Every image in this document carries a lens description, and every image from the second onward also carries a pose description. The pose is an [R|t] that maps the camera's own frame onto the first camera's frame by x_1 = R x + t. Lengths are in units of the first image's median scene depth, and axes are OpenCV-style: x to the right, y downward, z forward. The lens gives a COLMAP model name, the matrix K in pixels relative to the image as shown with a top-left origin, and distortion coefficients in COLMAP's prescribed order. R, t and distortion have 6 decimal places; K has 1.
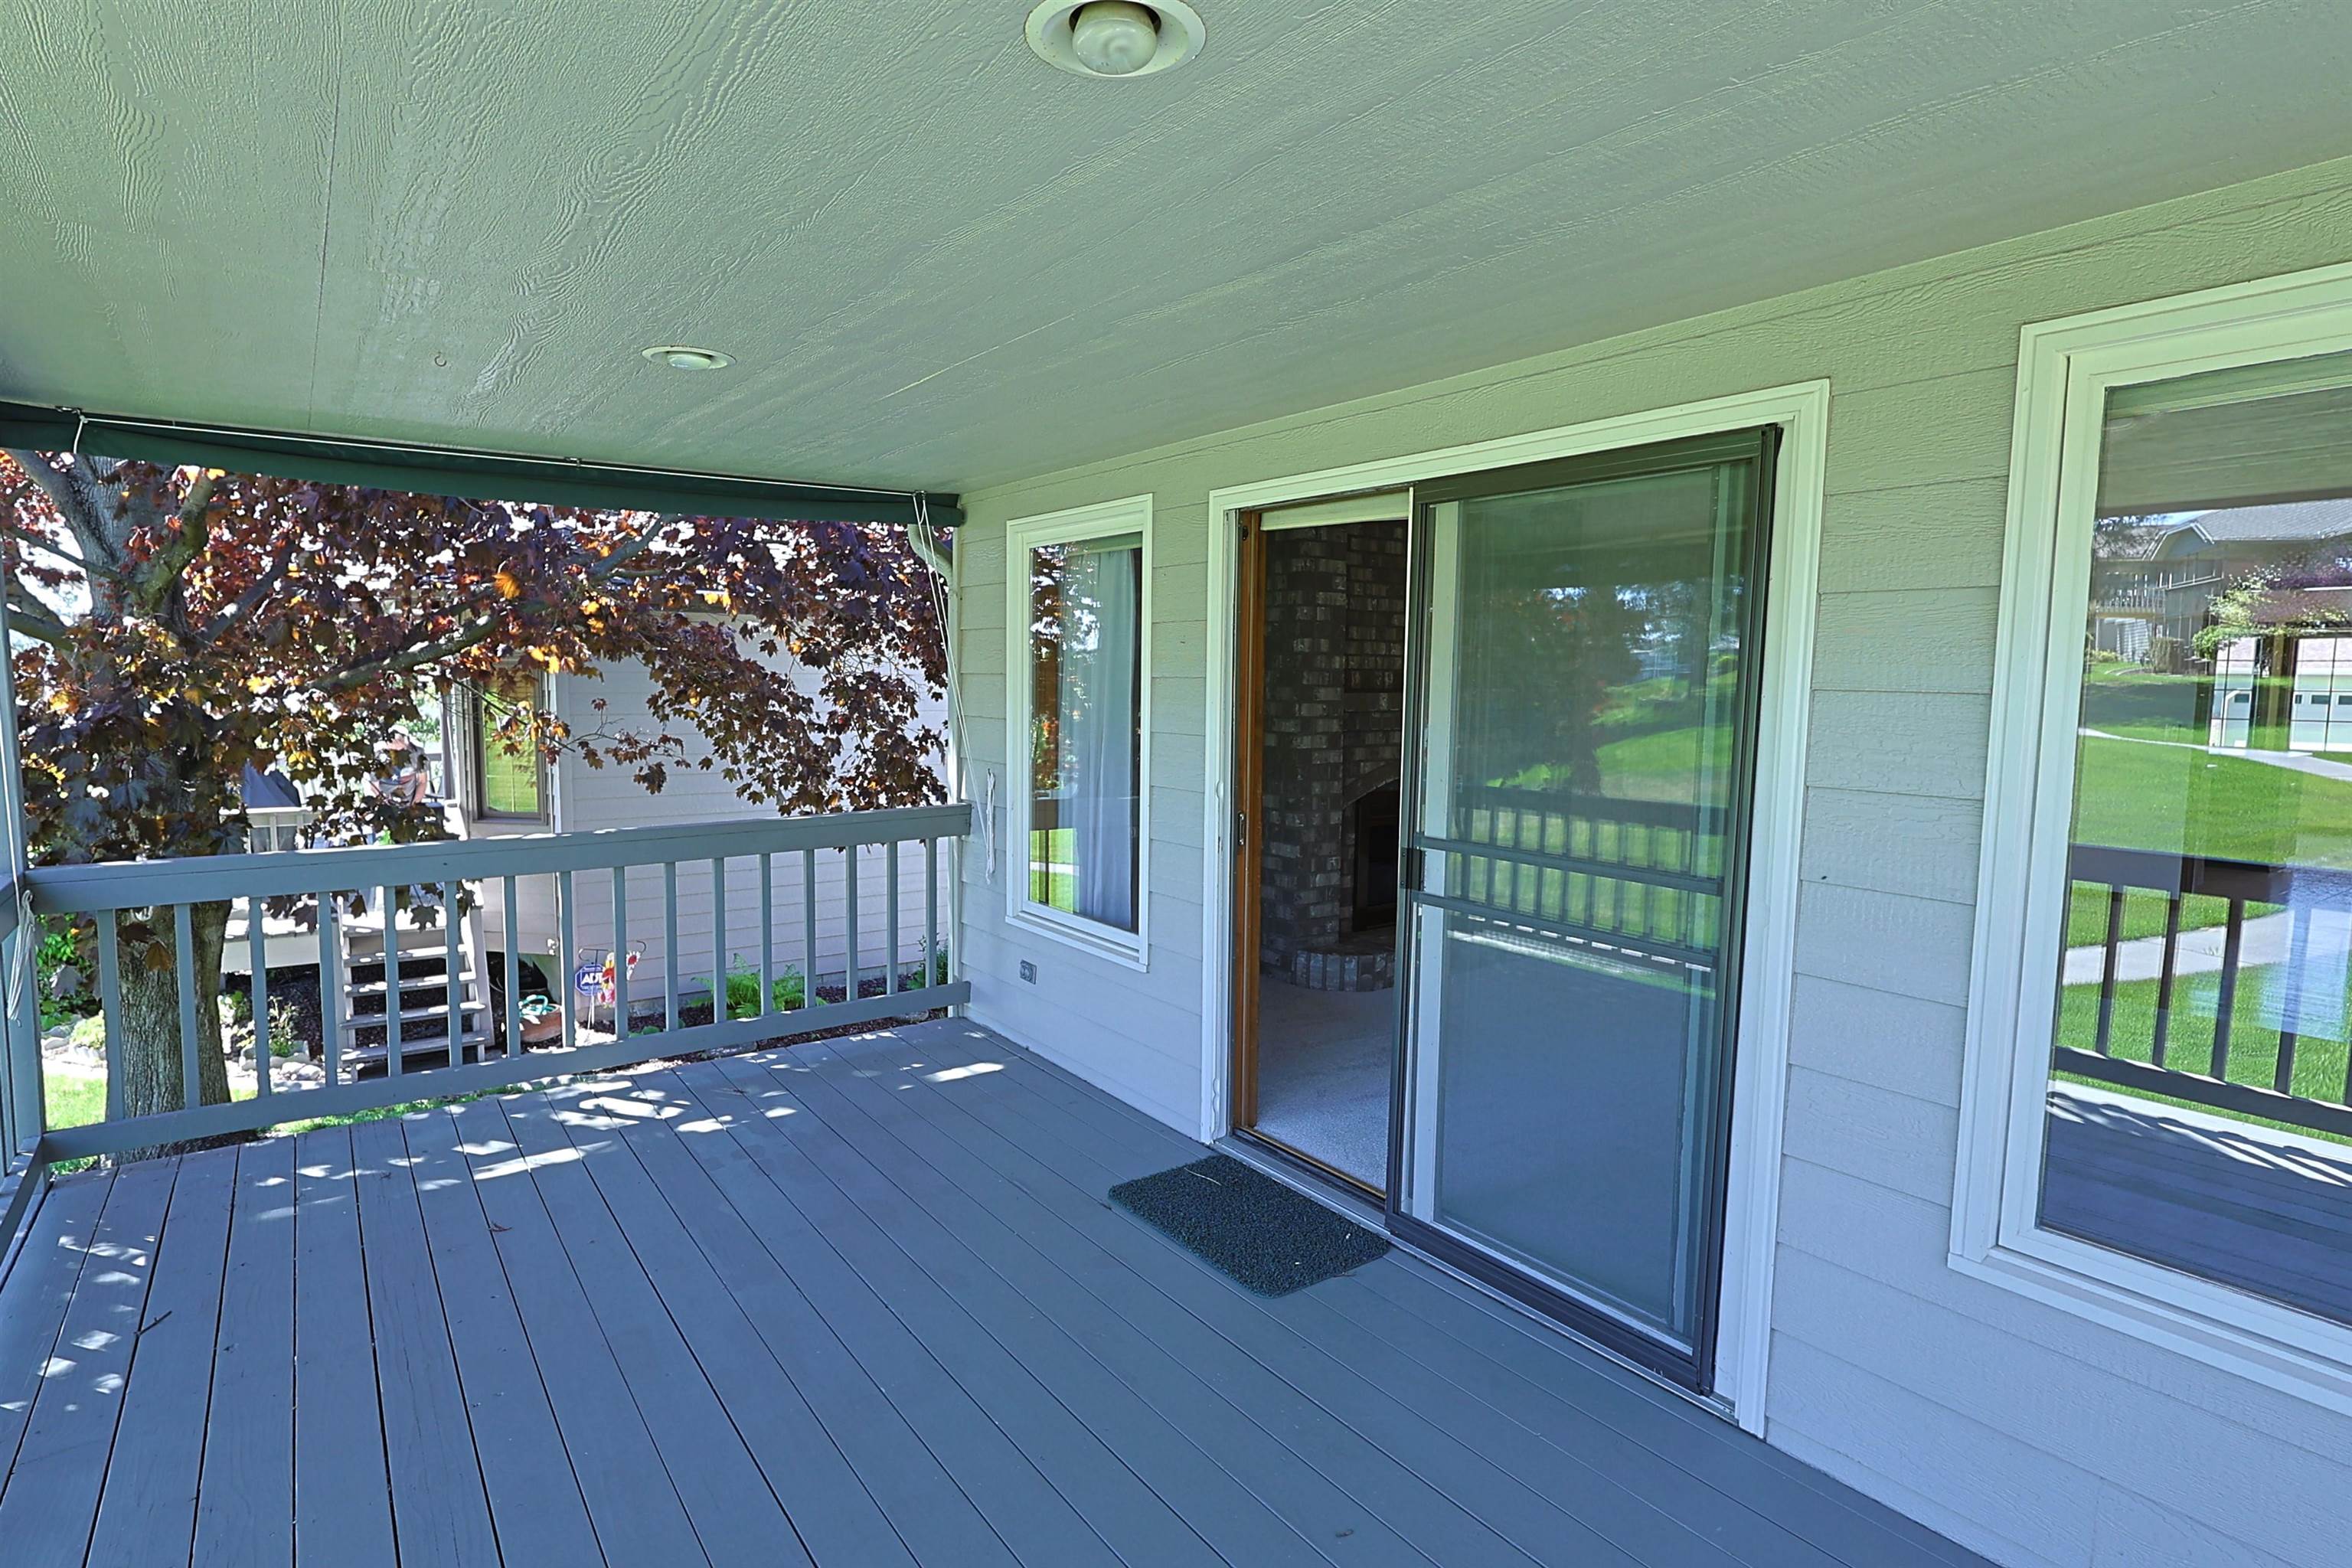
lens RADIAL K [[1203.3, 0, 1169.8], [0, 1203.3, 782.5], [0, 0, 1]] dist [-0.001546, 0.001567]
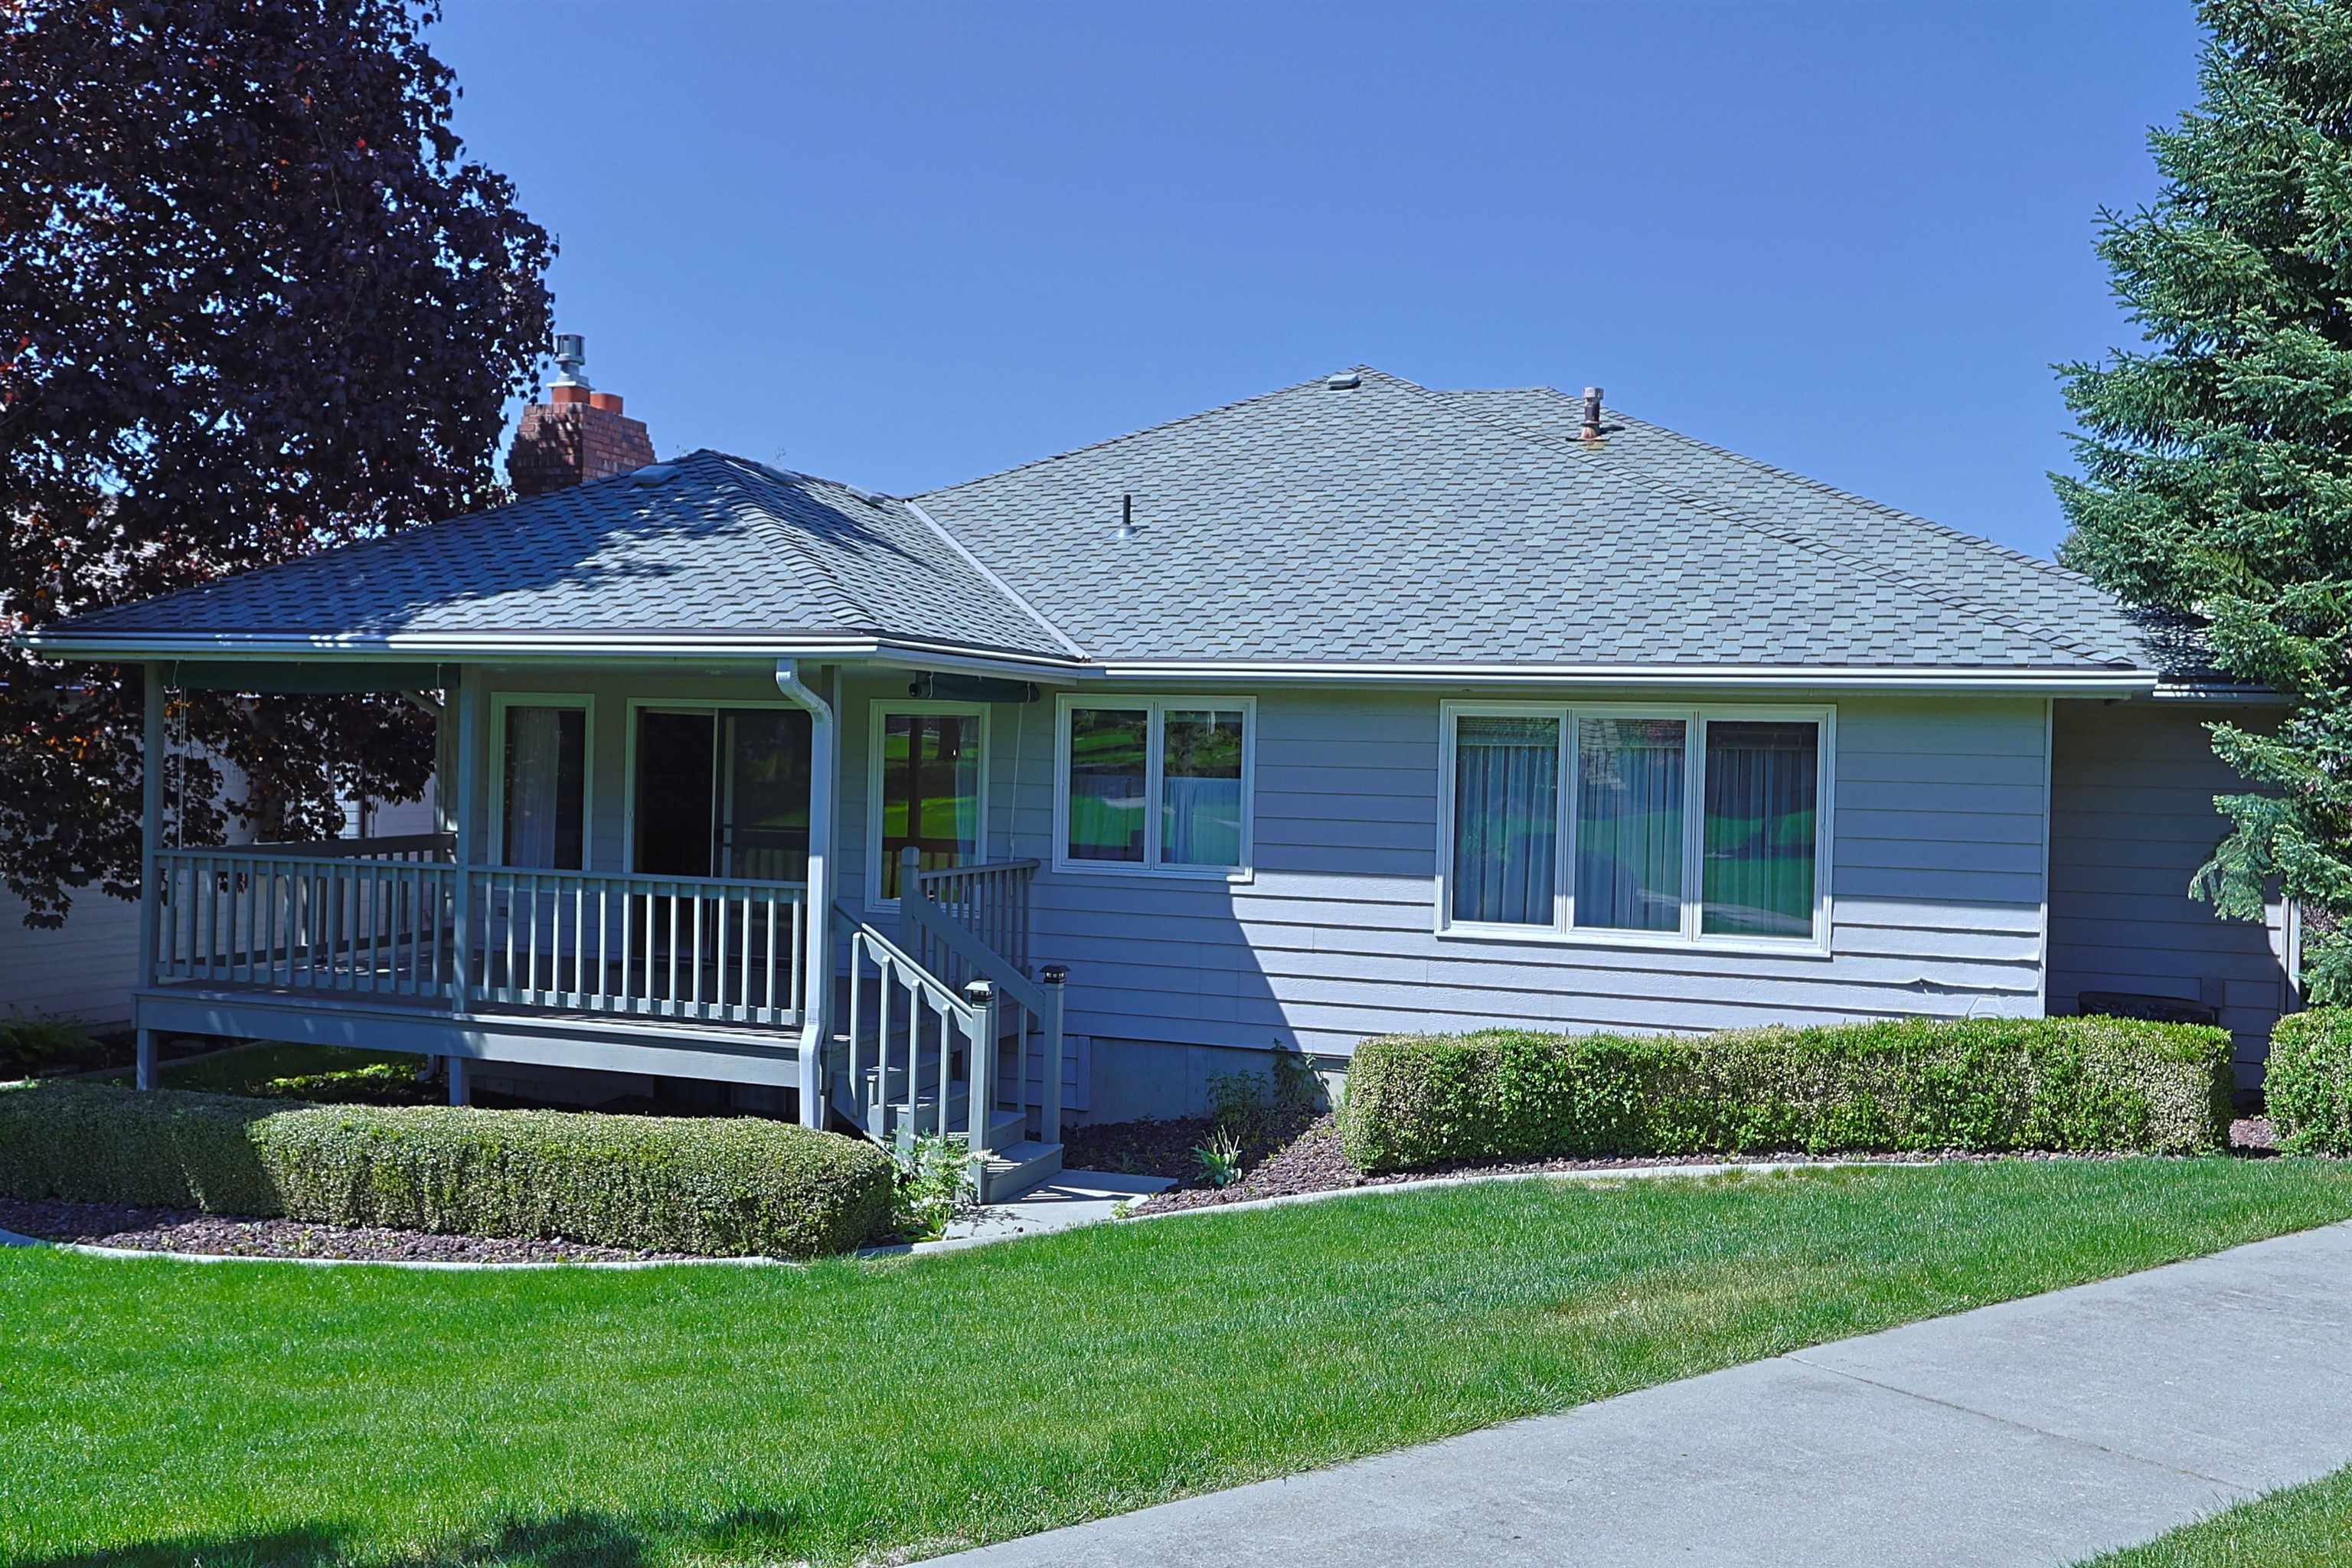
lens RADIAL K [[2033.7, 0, 1181.2], [0, 2033.7, 784.3], [0, 0, 1]] dist [0.003855, -0.008213]
pose [[0.827309, 0.001345, 0.561745, -0.867152], [0.035134, 0.997915, -0.054132, 0.131419], [-0.560647, 0.064520, 0.825537, -1.963557]]
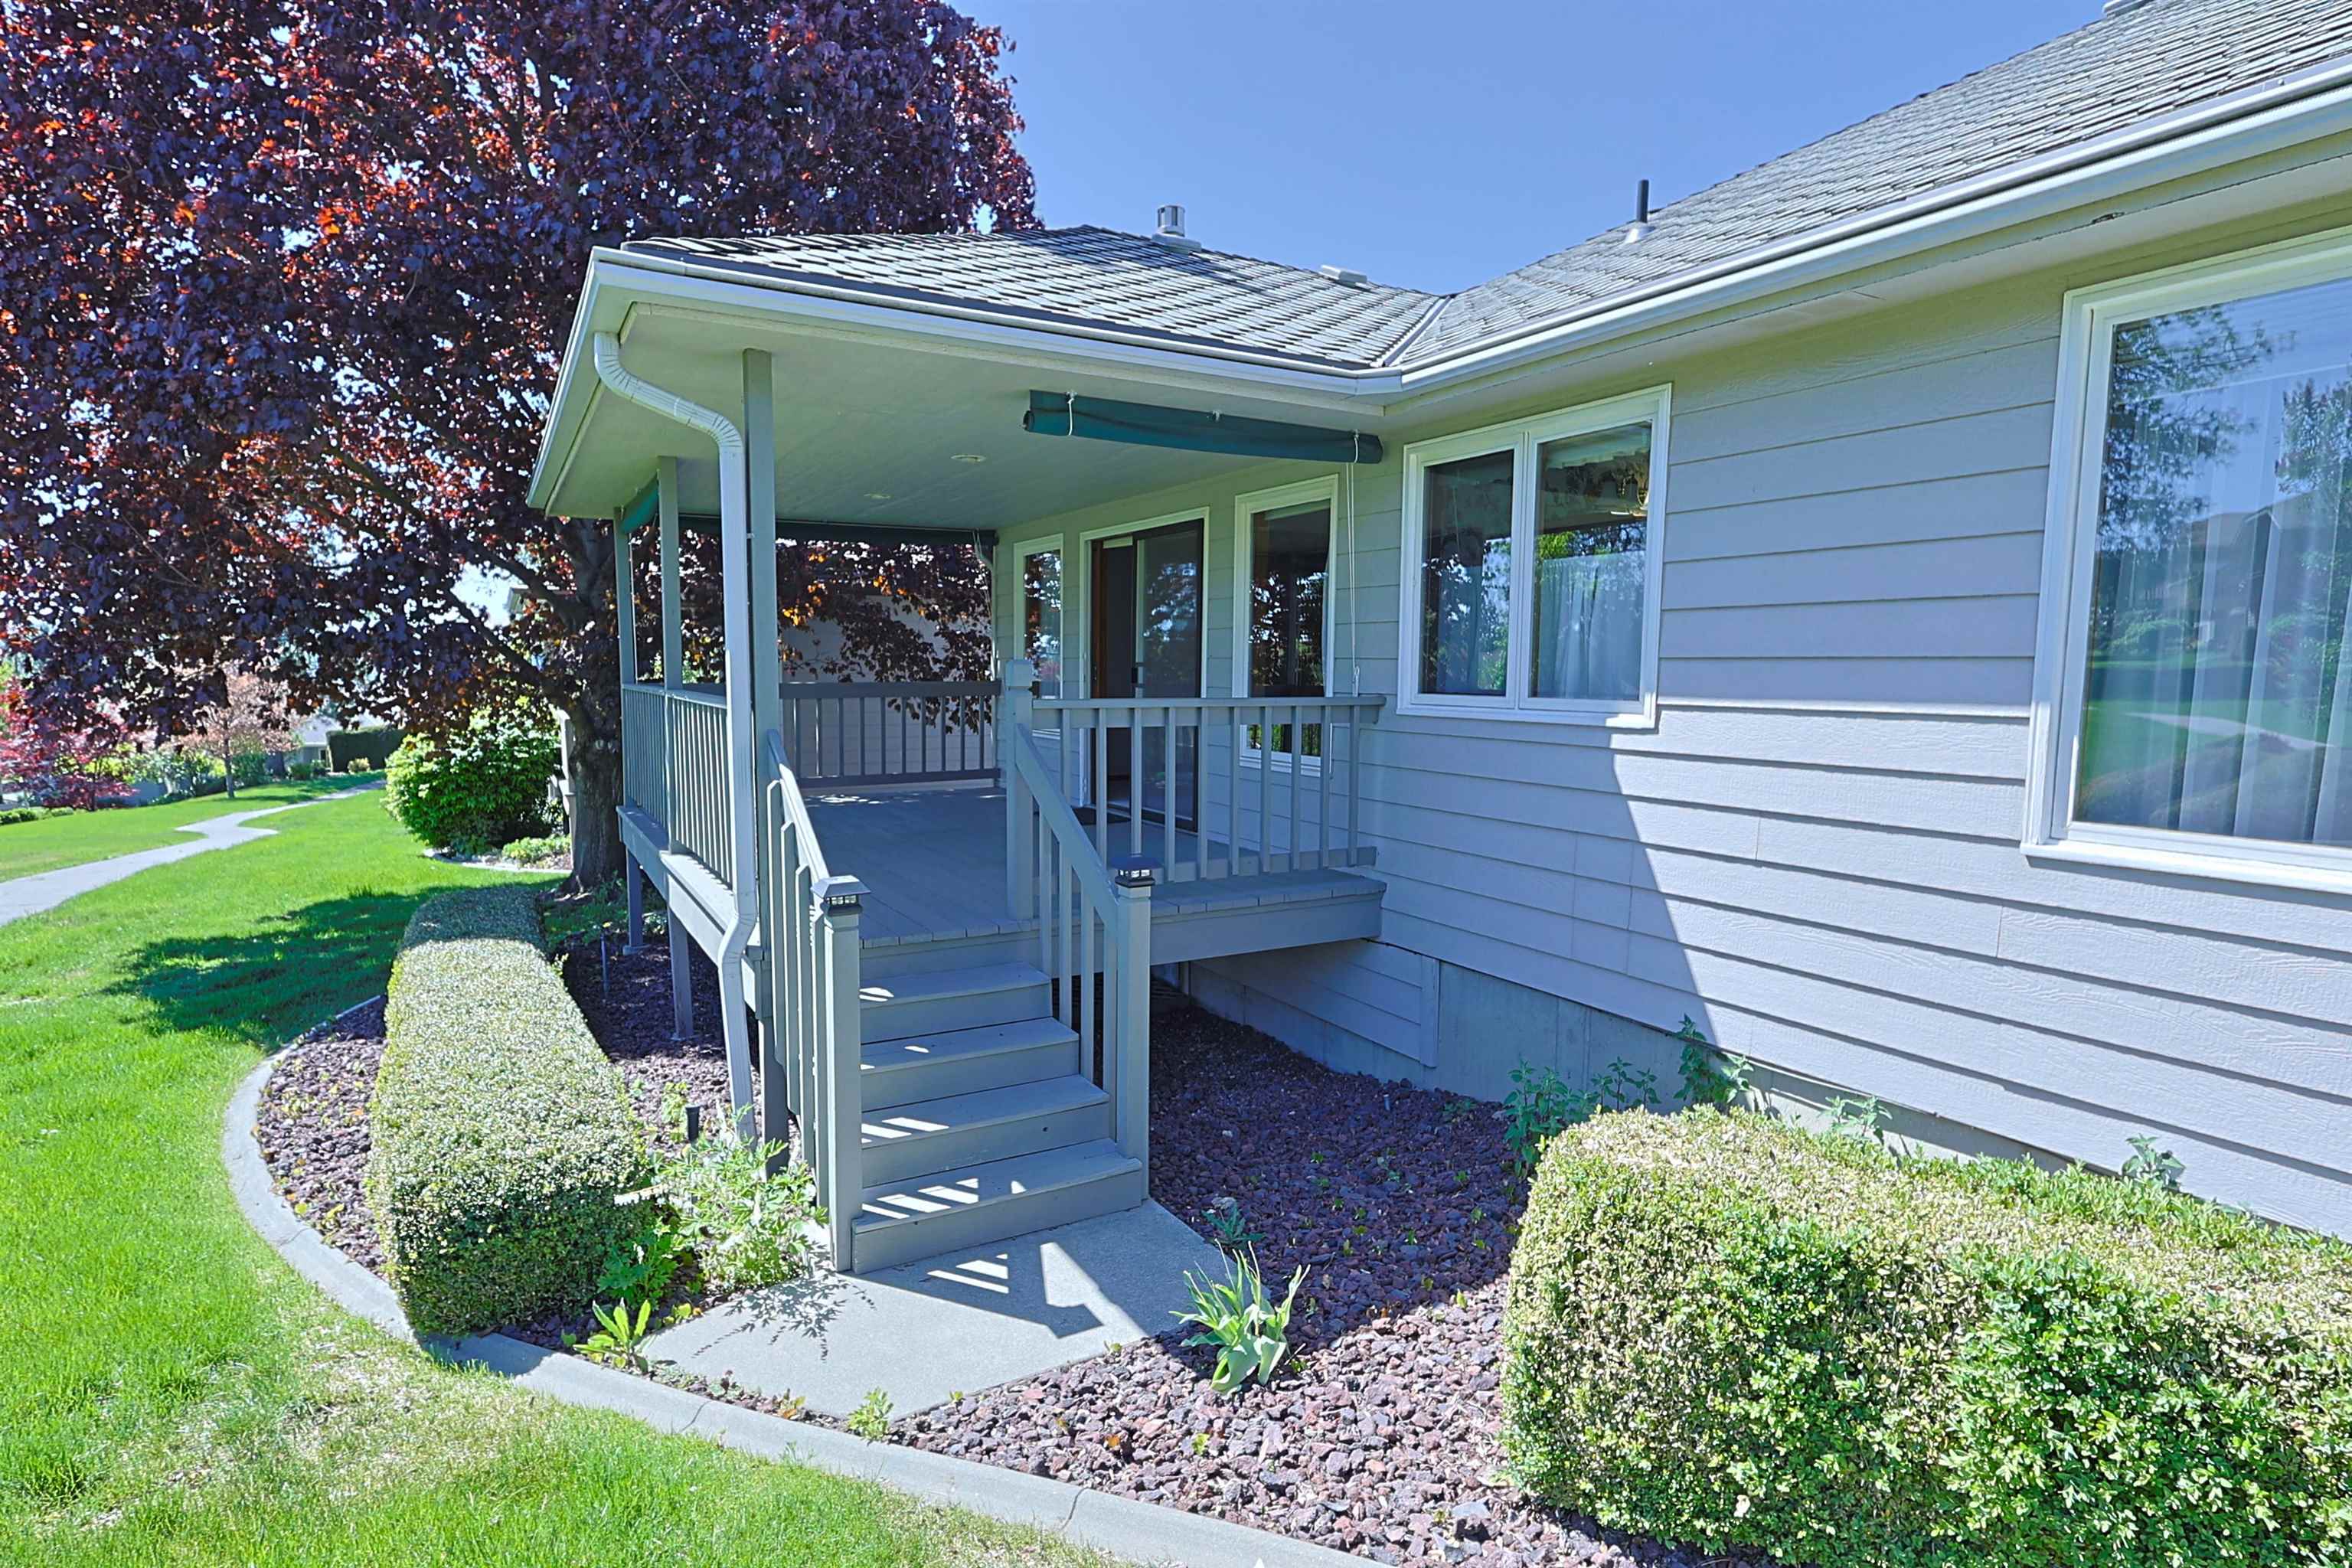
lens RADIAL K [[1203.3, 0, 1169.8], [0, 1203.3, 782.5], [0, 0, 1]] dist [-0.001546, 0.001567]
pose [[0.993625, 0.007726, -0.112467, 0.301546], [-0.007121, 0.999958, 0.005784, 0.152228], [0.112507, -0.004947, 0.993639, -0.860477]]
